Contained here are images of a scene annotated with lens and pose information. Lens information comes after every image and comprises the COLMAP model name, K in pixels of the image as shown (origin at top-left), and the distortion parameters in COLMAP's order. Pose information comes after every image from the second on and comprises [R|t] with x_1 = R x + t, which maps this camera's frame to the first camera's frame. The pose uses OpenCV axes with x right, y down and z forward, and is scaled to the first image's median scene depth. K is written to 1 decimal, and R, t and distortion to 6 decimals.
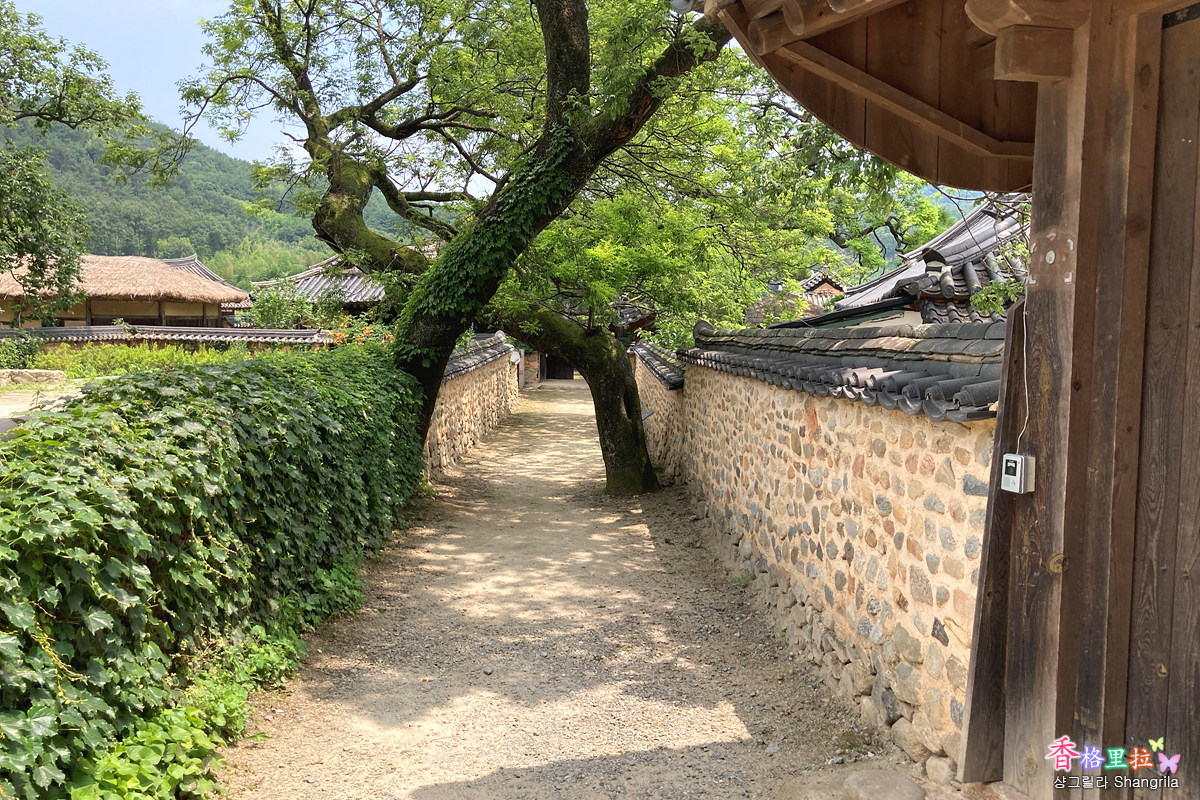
lens RADIAL K [[985.9, 0, 601.5], [0, 985.9, 399.6], [0, 0, 1]] dist [0.011396, -0.005365]
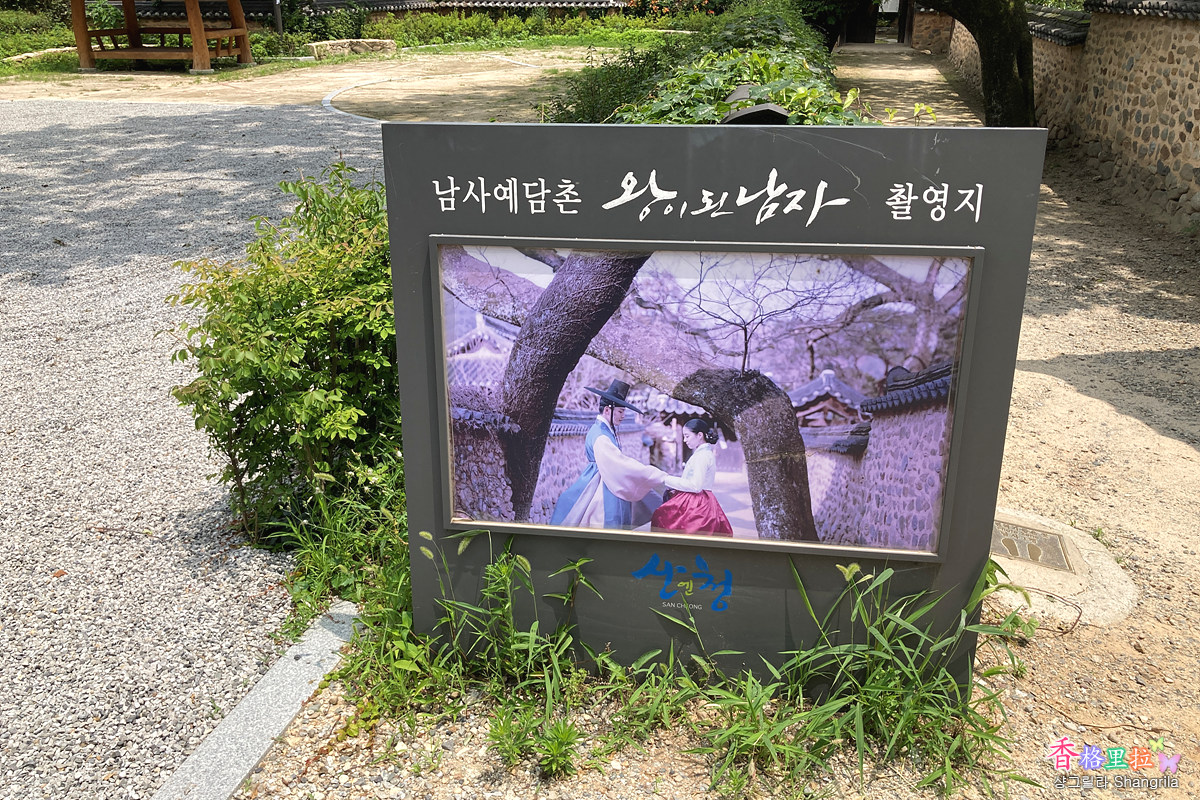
lens RADIAL K [[985.9, 0, 598.2], [0, 985.9, 395.5], [0, 0, 1]] dist [0.011396, -0.005365]
pose [[0.968873, 0.070659, -0.237258, -0.231973], [0.007201, 0.949950, 0.312319, 0.018070], [0.247452, -0.304306, 0.919873, -0.198884]]
